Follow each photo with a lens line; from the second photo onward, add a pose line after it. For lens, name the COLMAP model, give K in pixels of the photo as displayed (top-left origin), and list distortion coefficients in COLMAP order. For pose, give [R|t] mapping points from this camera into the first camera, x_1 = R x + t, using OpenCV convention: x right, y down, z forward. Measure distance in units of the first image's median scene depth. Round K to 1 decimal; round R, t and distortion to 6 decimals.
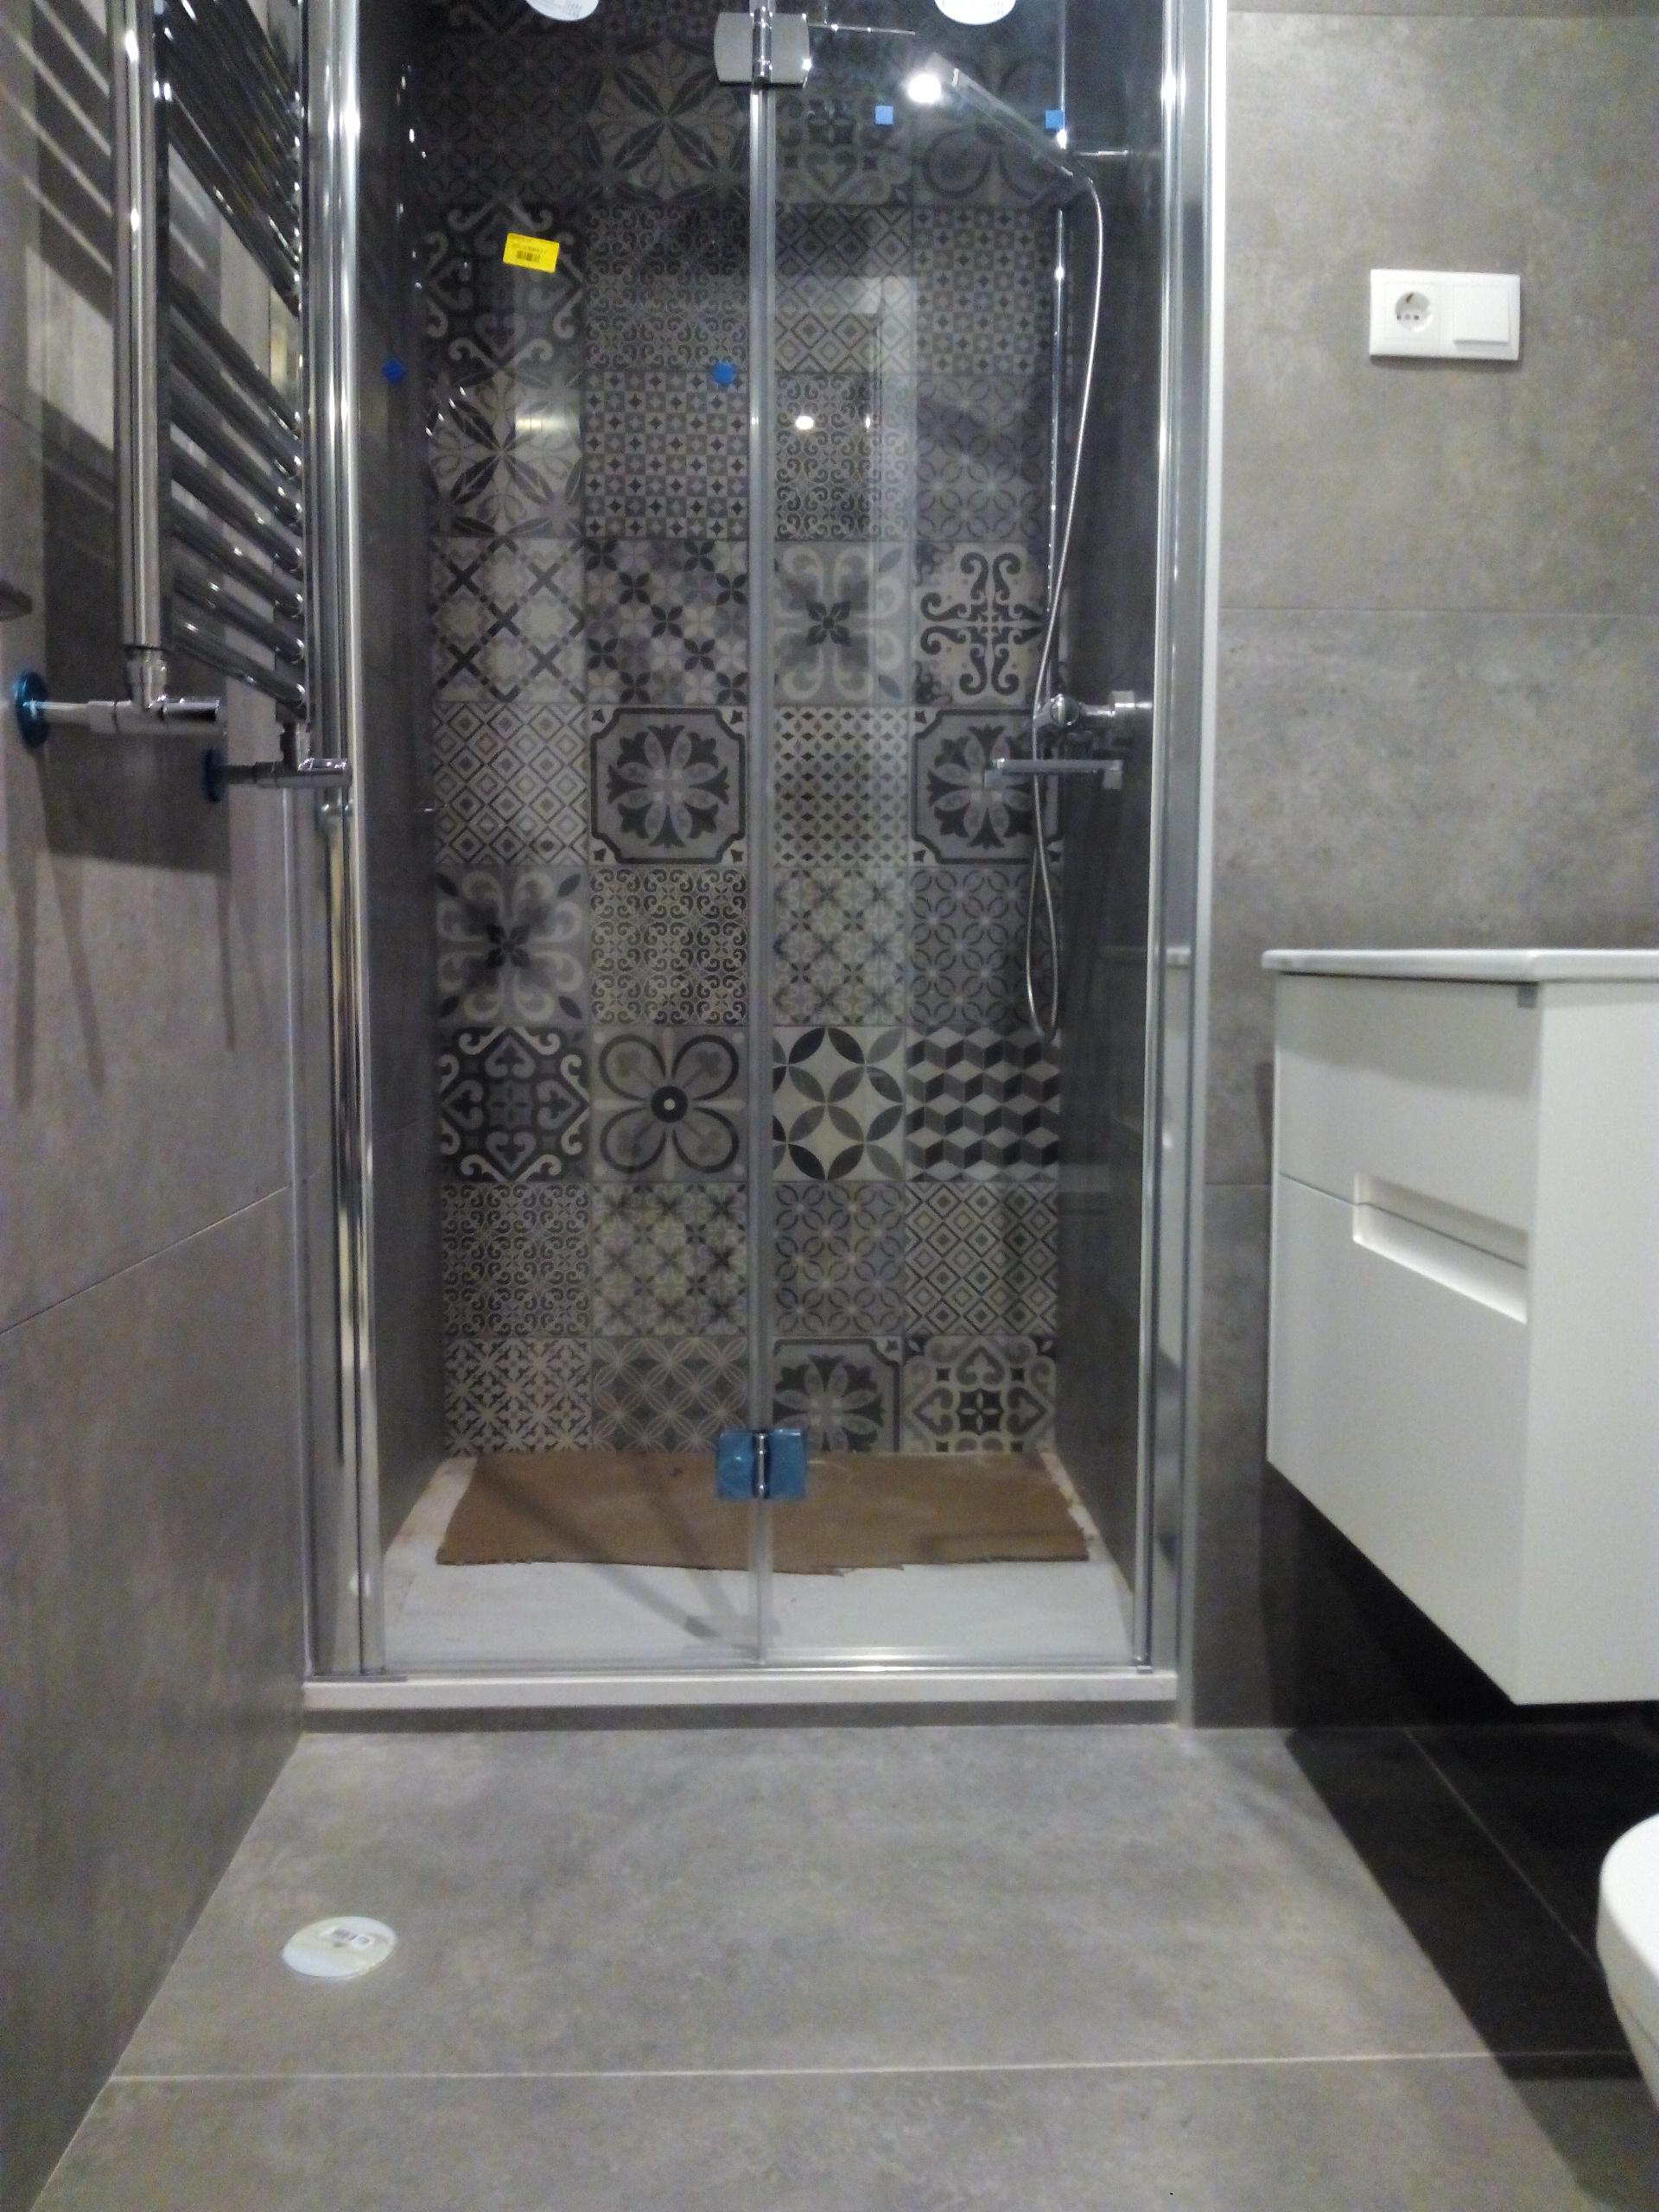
lens RADIAL K [[1781.4, 0, 822.3], [0, 1781.4, 1106.5], [0, 0, 1]] dist [0.045199, -0.171081]
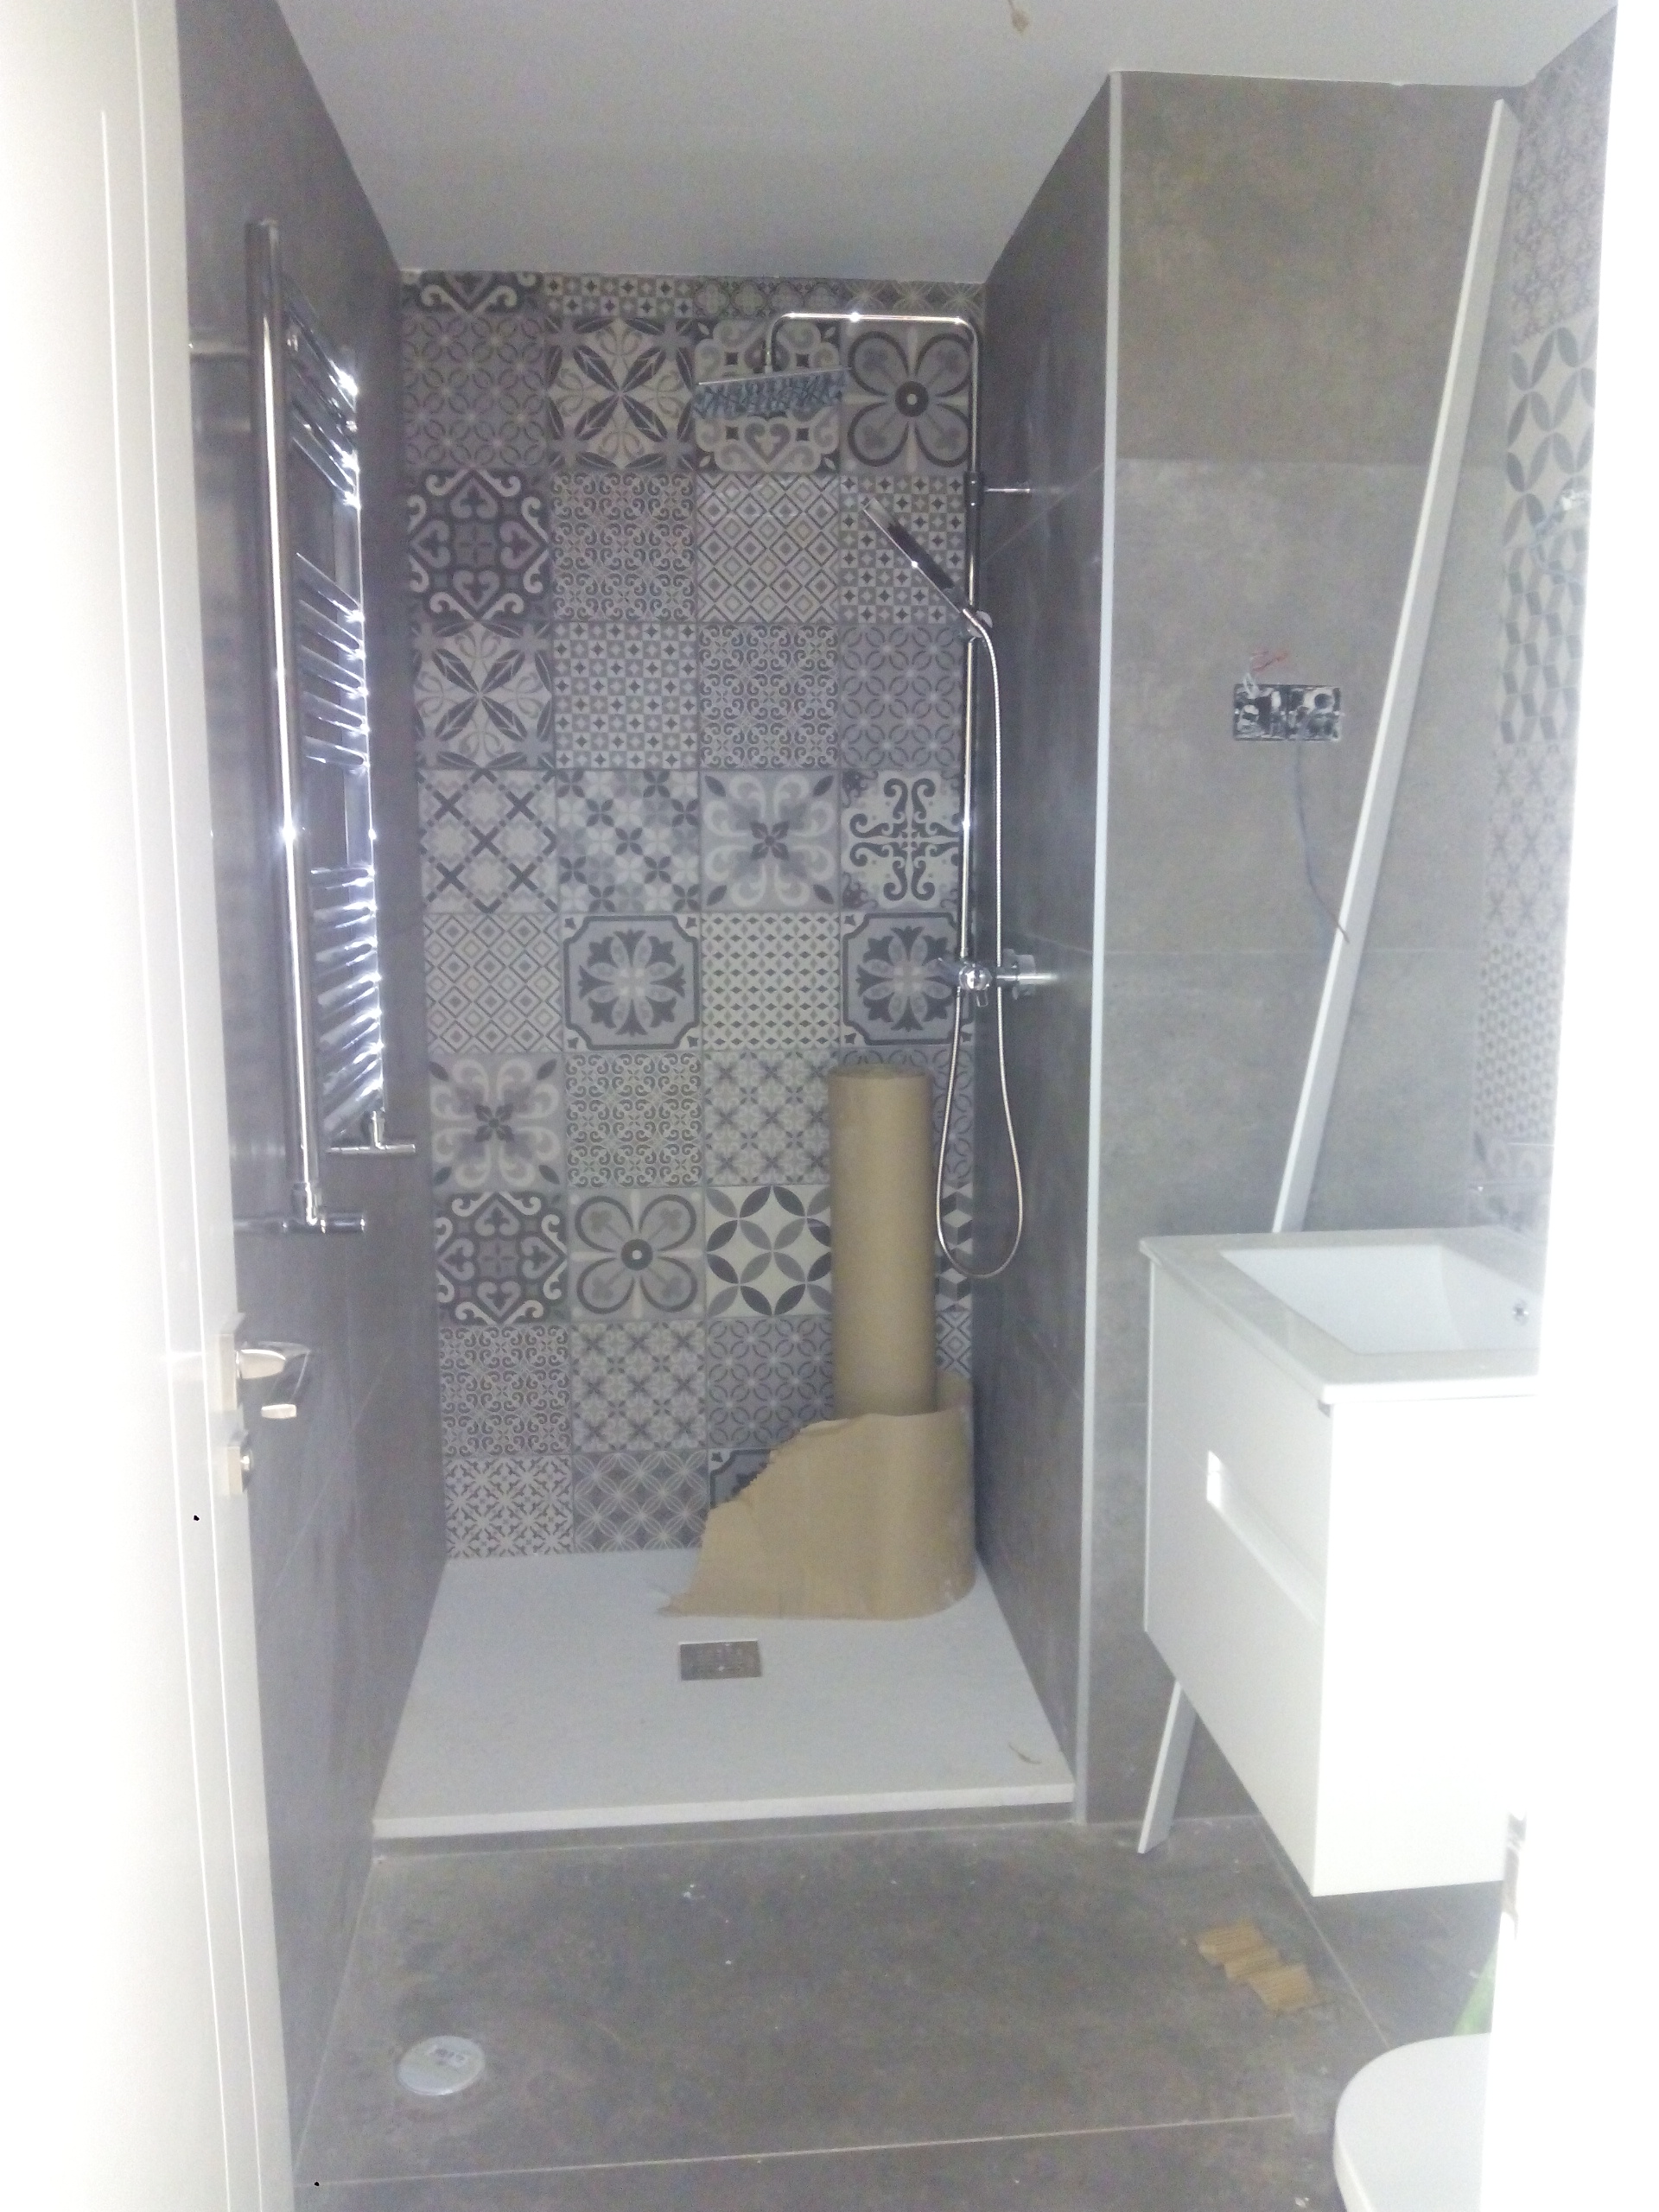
lens RADIAL K [[1779.1, 0, 822.5], [0, 1779.1, 1090.3], [0, 0, 1]] dist [0.054881, -0.187733]
pose [[0.998174, -0.014919, 0.058541, -0.032104], [0.011455, 0.998189, 0.059060, -0.176981], [-0.059316, -0.058282, 0.996536, -0.153900]]
